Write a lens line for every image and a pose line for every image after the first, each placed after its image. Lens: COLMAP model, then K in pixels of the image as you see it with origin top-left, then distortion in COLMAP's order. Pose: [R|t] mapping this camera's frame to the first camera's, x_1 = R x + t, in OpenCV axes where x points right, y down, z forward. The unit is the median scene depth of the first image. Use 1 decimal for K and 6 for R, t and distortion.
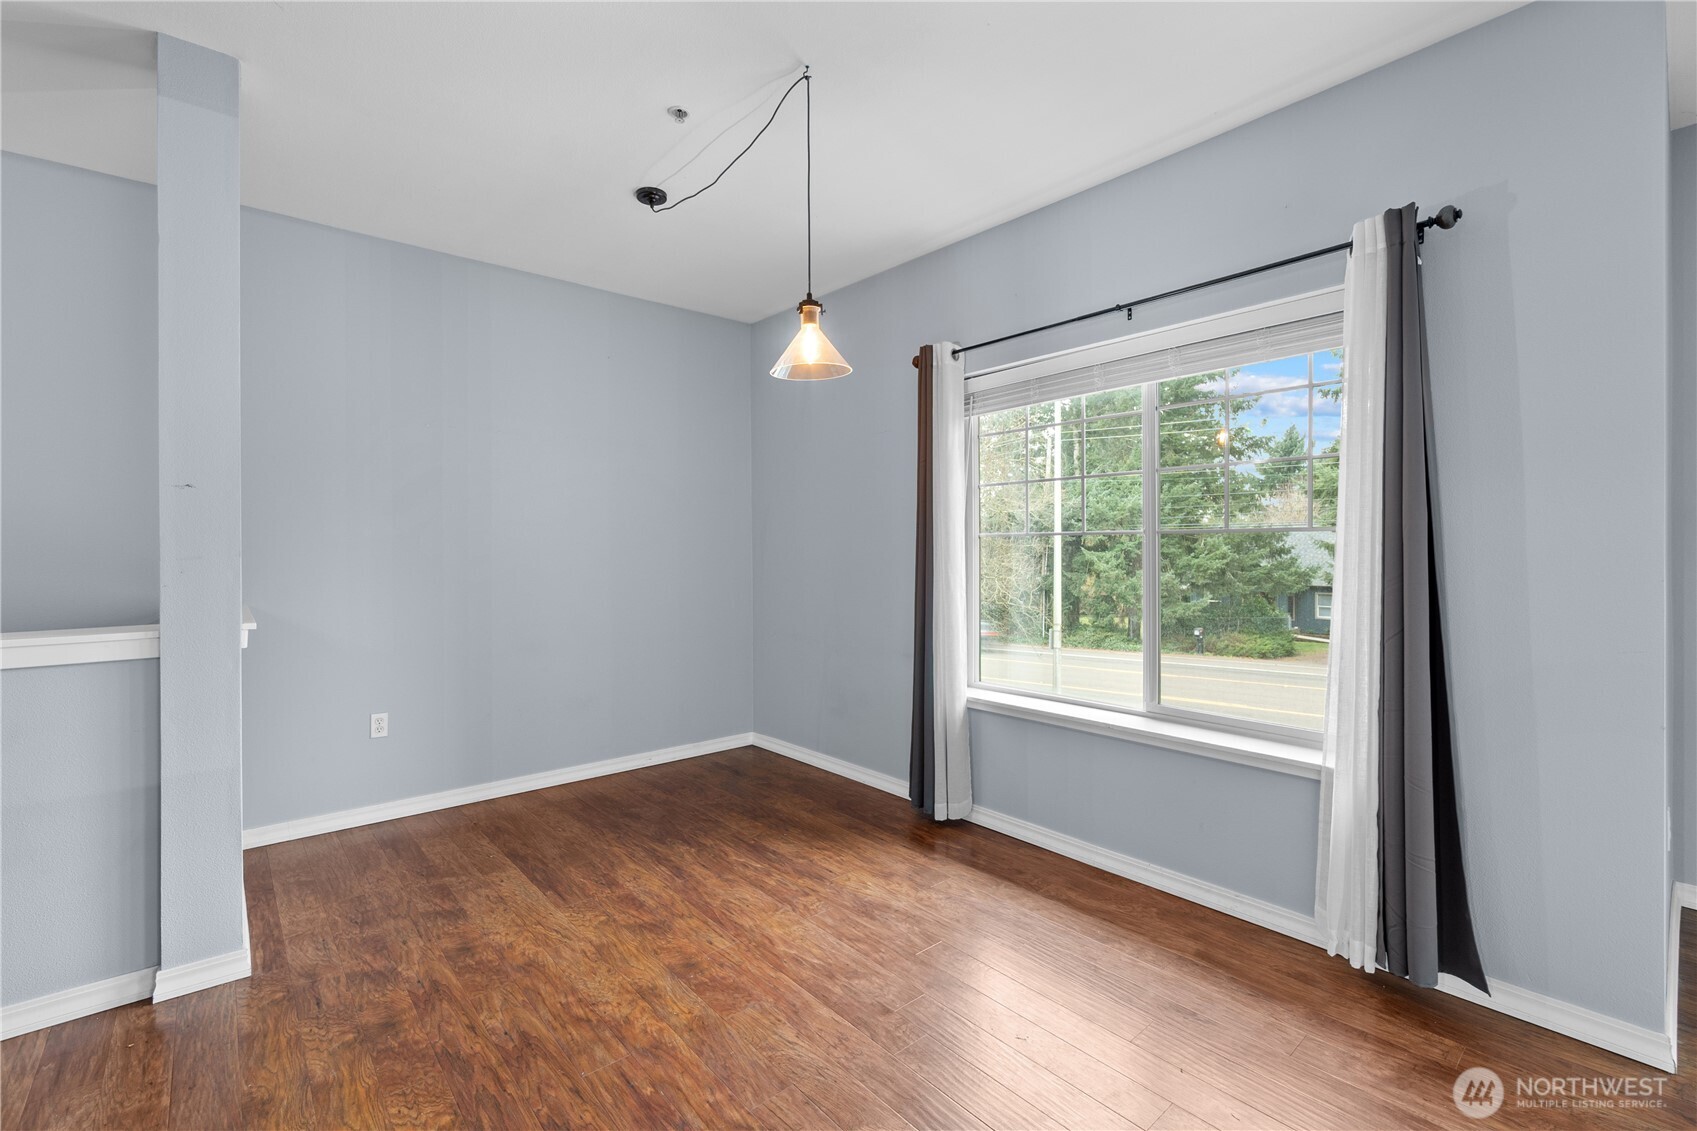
lens RADIAL K [[735.2, 0, 843.9], [0, 735.2, 547.3], [0, 0, 1]] dist [-0.008556, 0.000380]
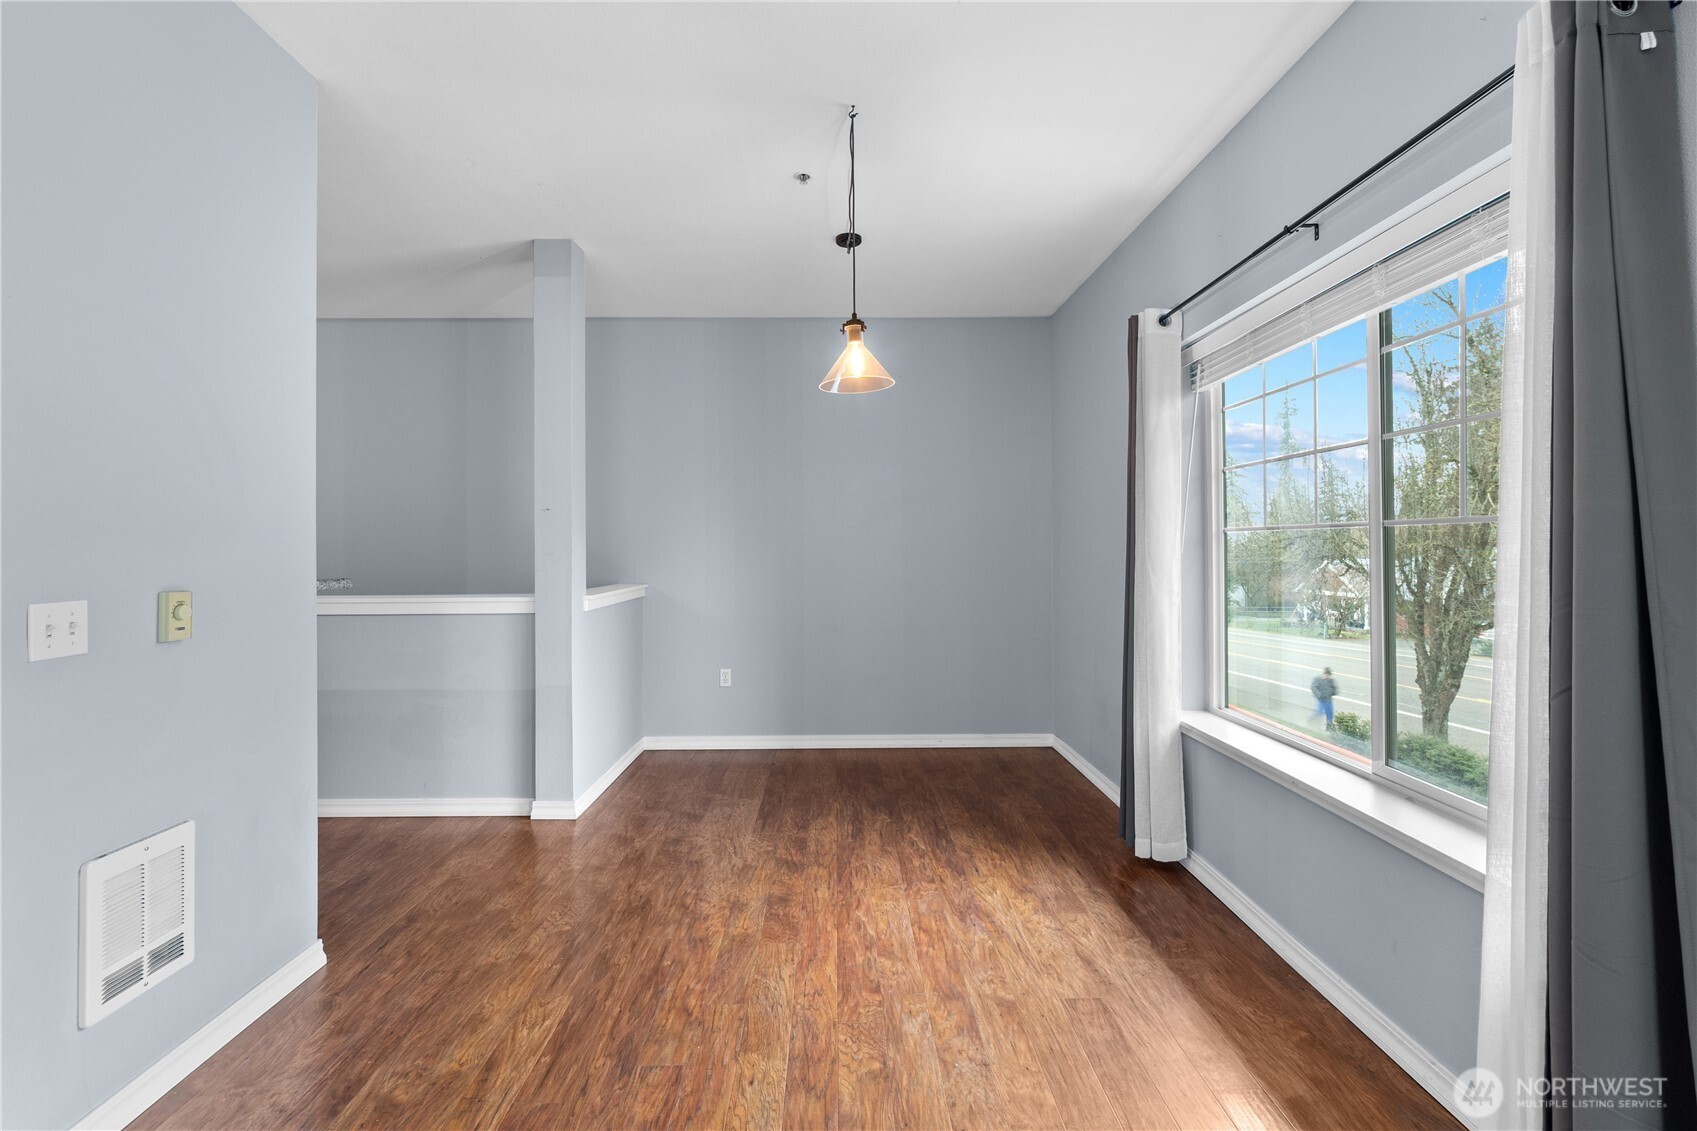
lens RADIAL K [[735.2, 0, 843.9], [0, 735.2, 547.3], [0, 0, 1]] dist [-0.008556, 0.000380]
pose [[0.765991, -0.000921, -0.642851, 0.534308], [0.003565, 0.999990, 0.002815, -0.002488], [0.642842, -0.004448, 0.765986, 0.131829]]
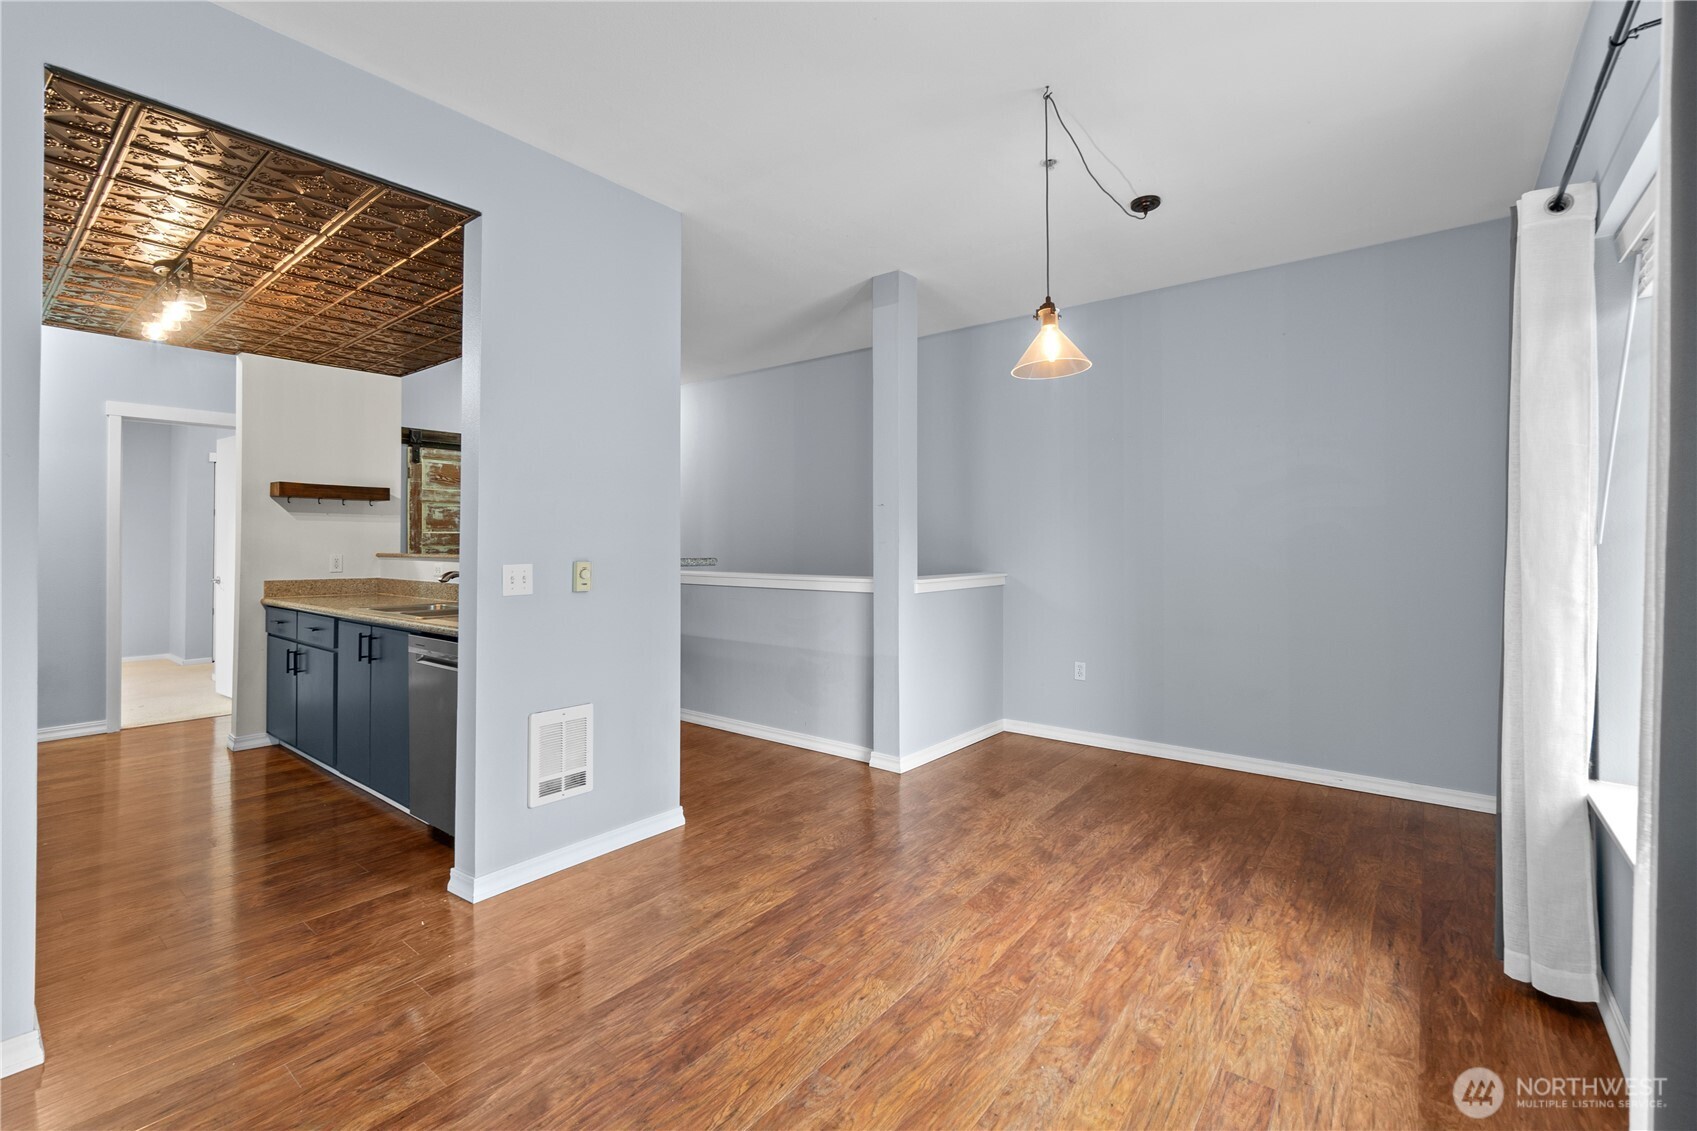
lens RADIAL K [[743.5, 0, 842.3], [0, 743.5, 540.2], [0, 0, 1]] dist [-0.020747, 0.010378]
pose [[0.189010, -0.000450, -0.981975, 0.797322], [0.000183, 1.000000, -0.000423, 0.006580], [0.981975, -0.000100, 0.189010, 0.418830]]
